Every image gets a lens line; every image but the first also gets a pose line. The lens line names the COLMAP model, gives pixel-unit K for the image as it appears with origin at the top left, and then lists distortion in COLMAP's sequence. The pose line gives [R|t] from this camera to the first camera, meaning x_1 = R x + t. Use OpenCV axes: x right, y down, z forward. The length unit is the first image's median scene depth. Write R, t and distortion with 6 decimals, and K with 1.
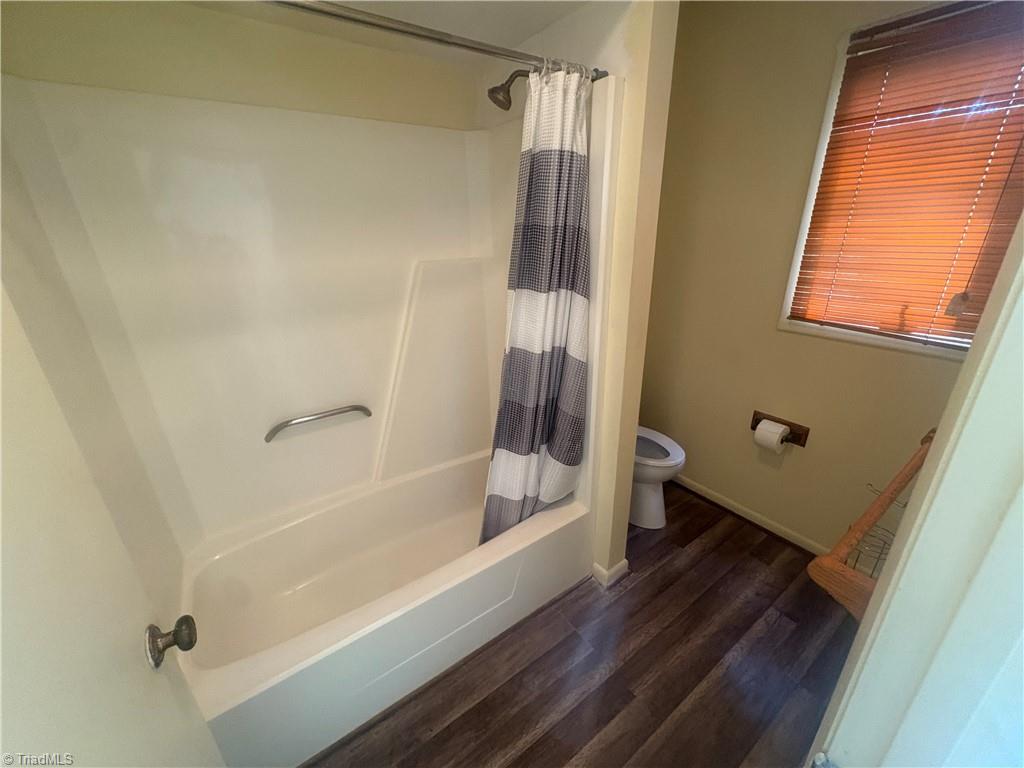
lens RADIAL K [[410.1, 0, 512.0], [0, 410.1, 384.0], [0, 0, 1]] dist [0.000233, -0.000012]
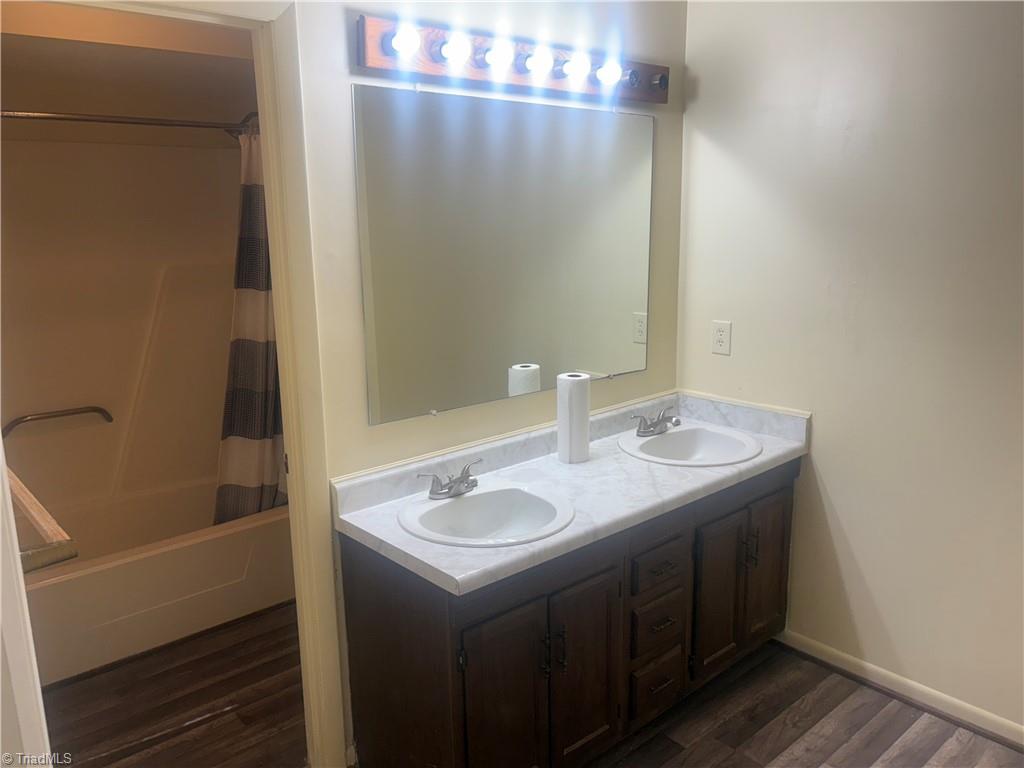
lens RADIAL K [[790.2, 0, 512.0], [0, 790.2, 384.0], [0, 0, 1]] dist [0.042416, 0.000531]
pose [[0.994949, -0.017822, 0.098790, 0.474221], [0.034375, 0.985104, -0.168489, 0.388257], [-0.094316, 0.171034, 0.980741, -1.100860]]
